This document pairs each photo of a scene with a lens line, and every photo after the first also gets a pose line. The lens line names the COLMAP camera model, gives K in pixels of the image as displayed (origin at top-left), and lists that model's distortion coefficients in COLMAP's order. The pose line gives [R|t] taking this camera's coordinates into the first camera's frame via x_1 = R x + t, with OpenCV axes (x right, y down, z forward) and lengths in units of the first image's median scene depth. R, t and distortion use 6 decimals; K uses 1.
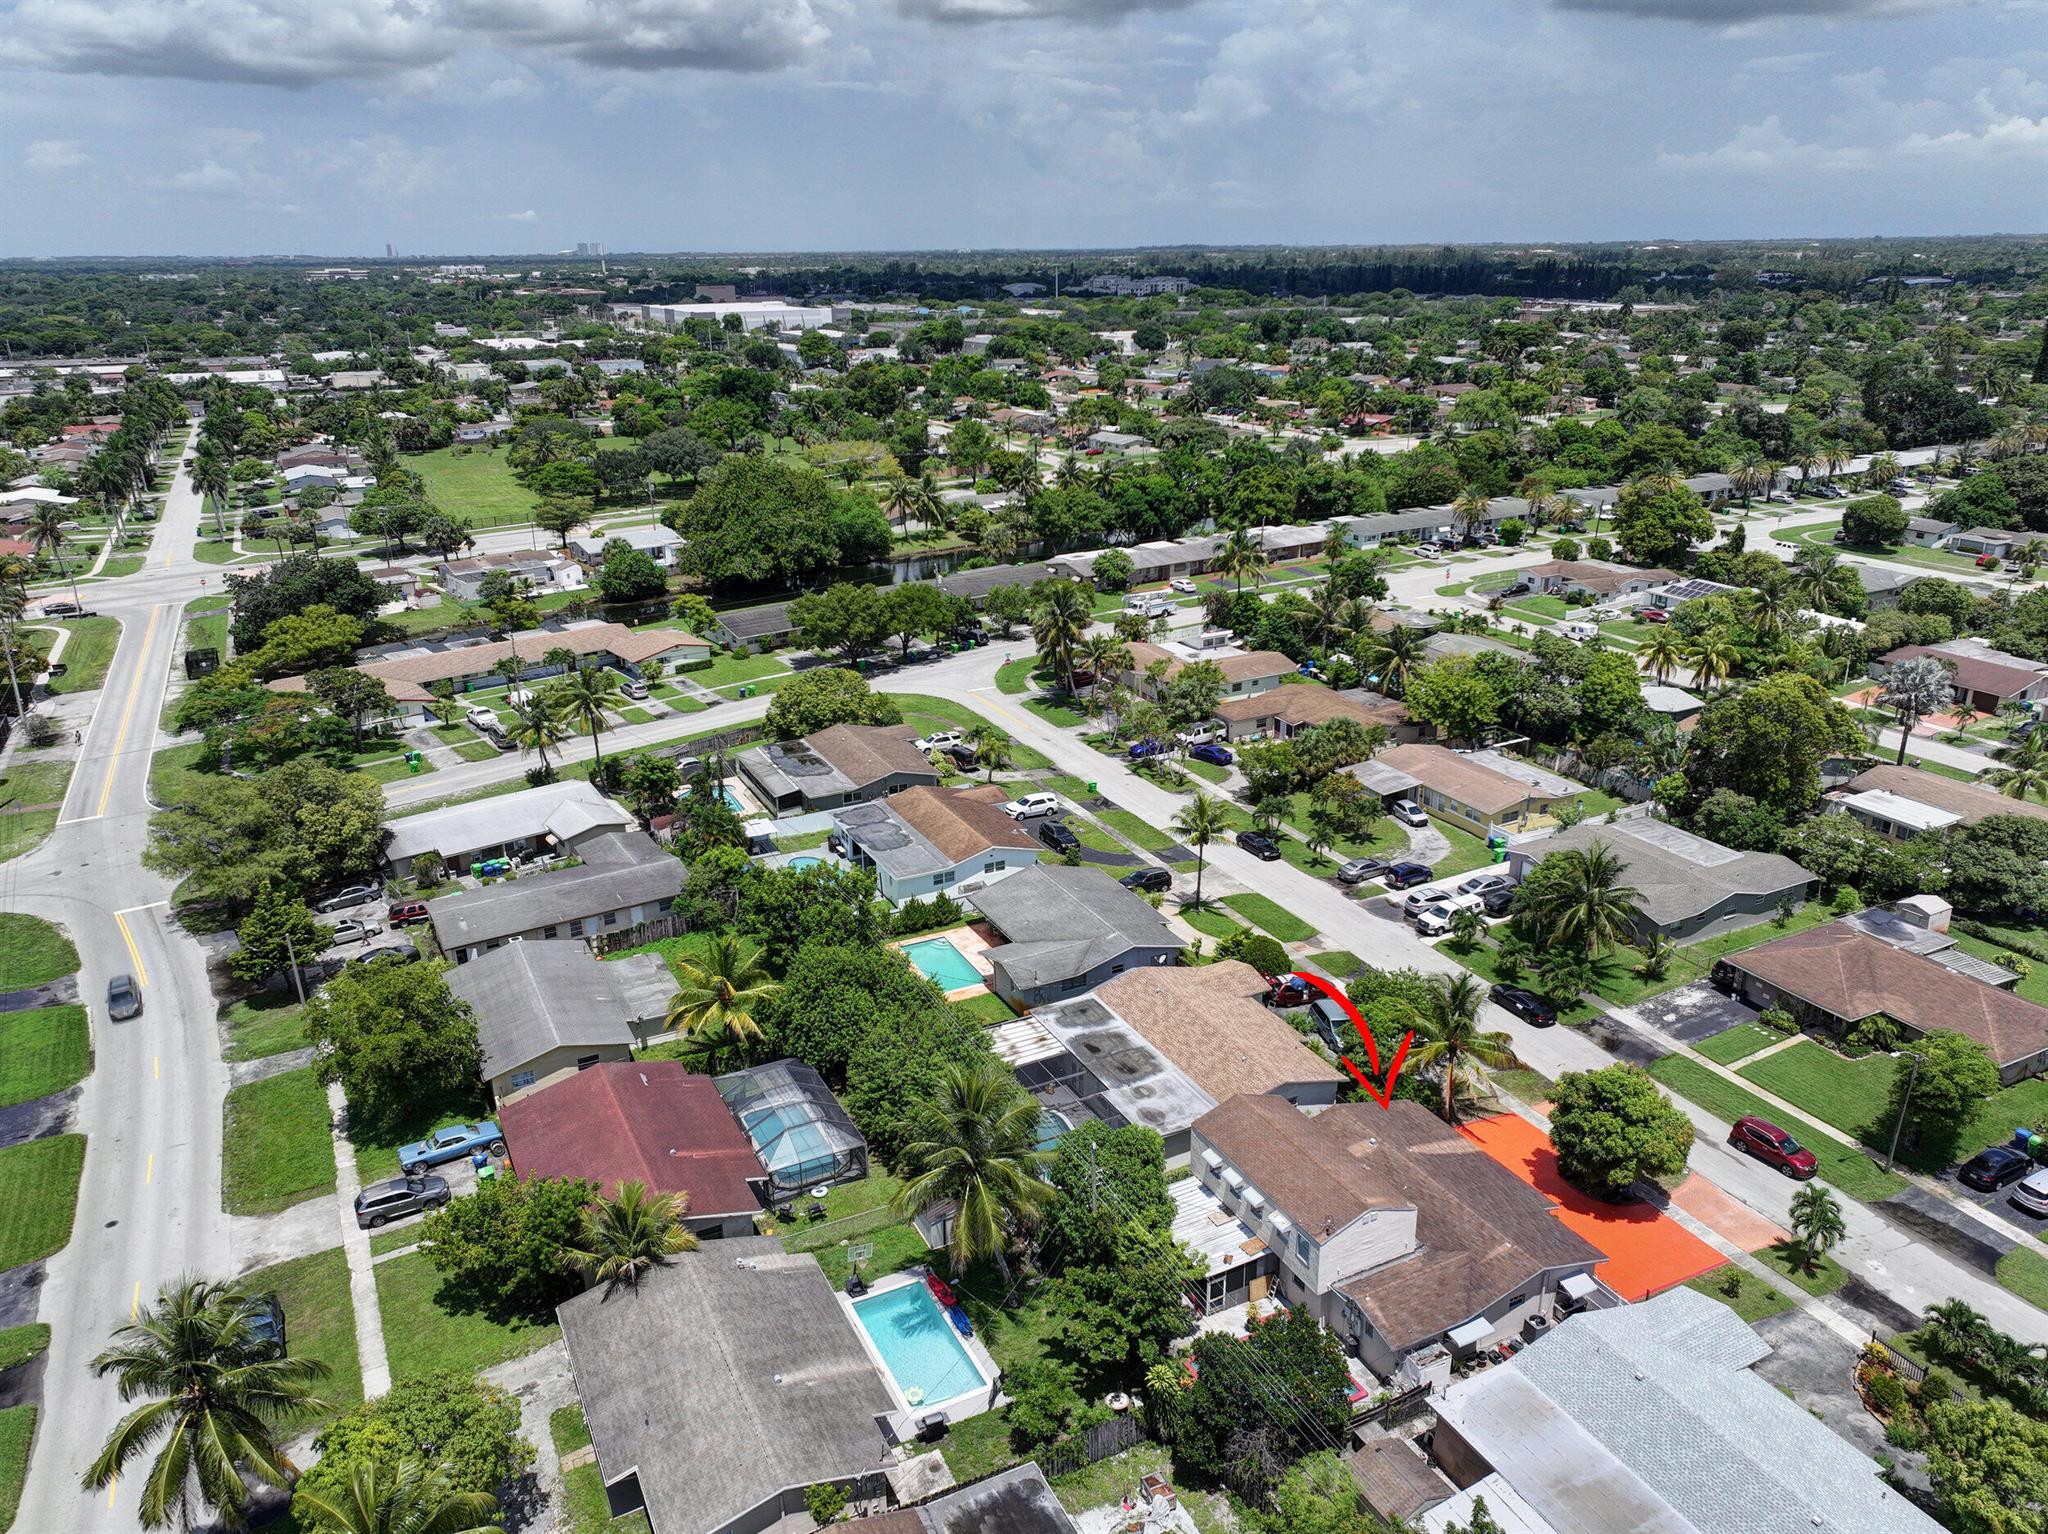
lens RADIAL K [[1427.0, 0, 1020.8], [0, 1427.0, 768.2], [0, 0, 1]] dist [0.006027, 0.006459]
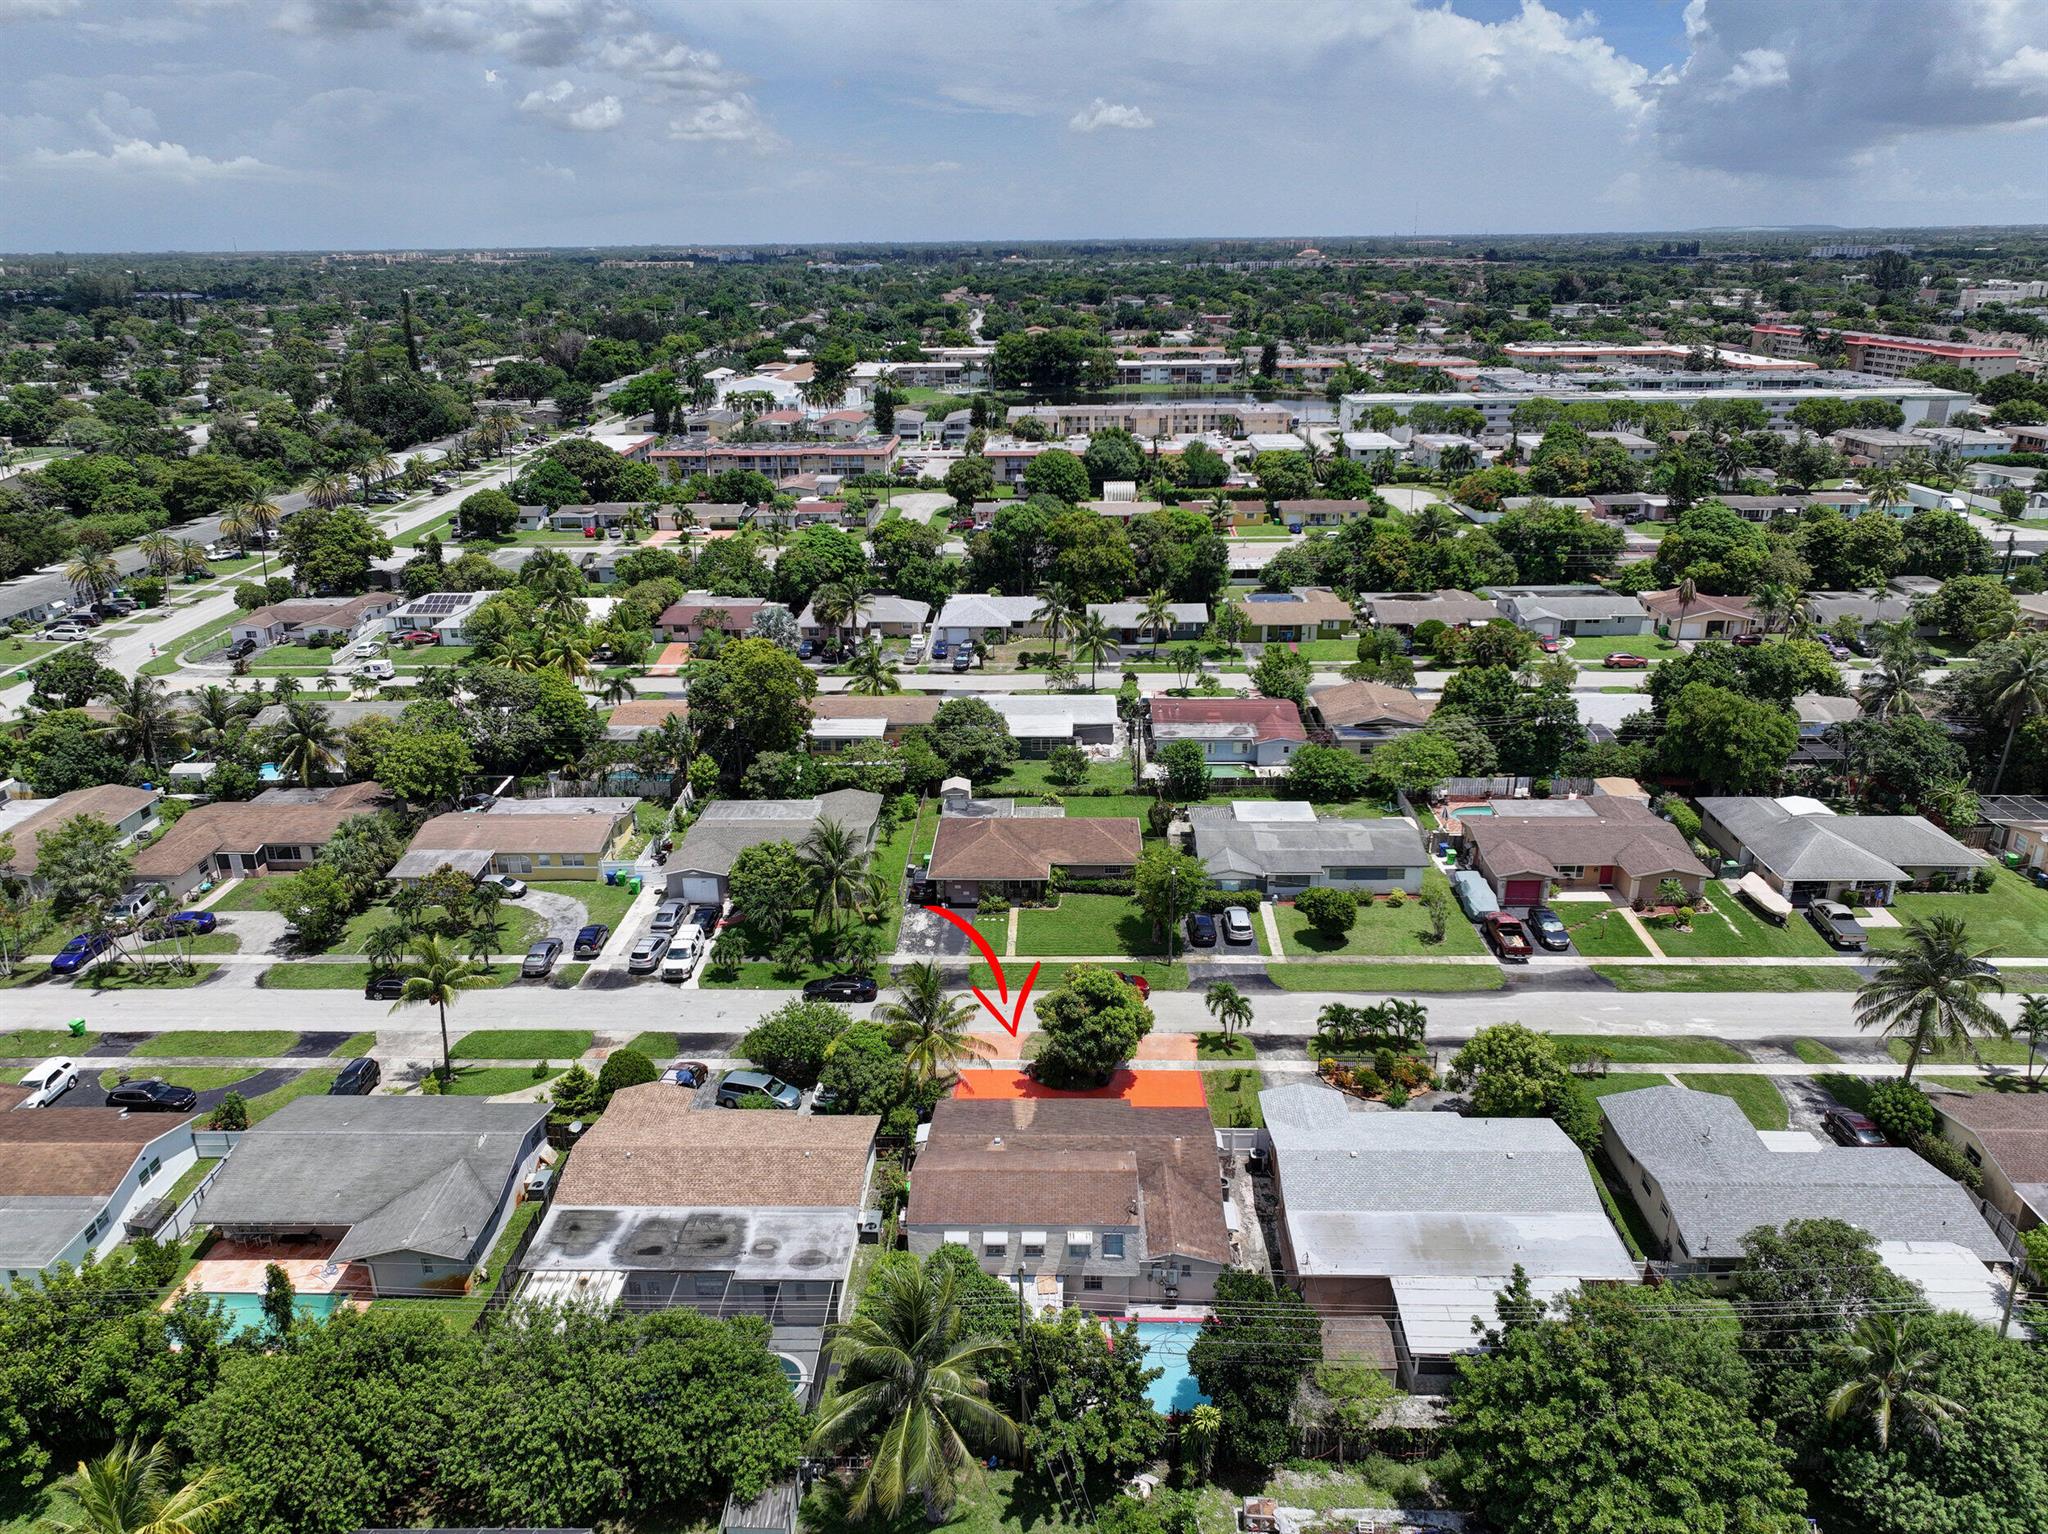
lens RADIAL K [[1427.0, 0, 1022.3], [0, 1427.0, 767.0], [0, 0, 1]] dist [0.006027, 0.006459]
pose [[0.481089, -0.300617, 0.823518, -0.289469], [0.309686, 0.937082, 0.161158, -0.083218], [-0.820151, 0.177501, 0.543917, 0.232023]]
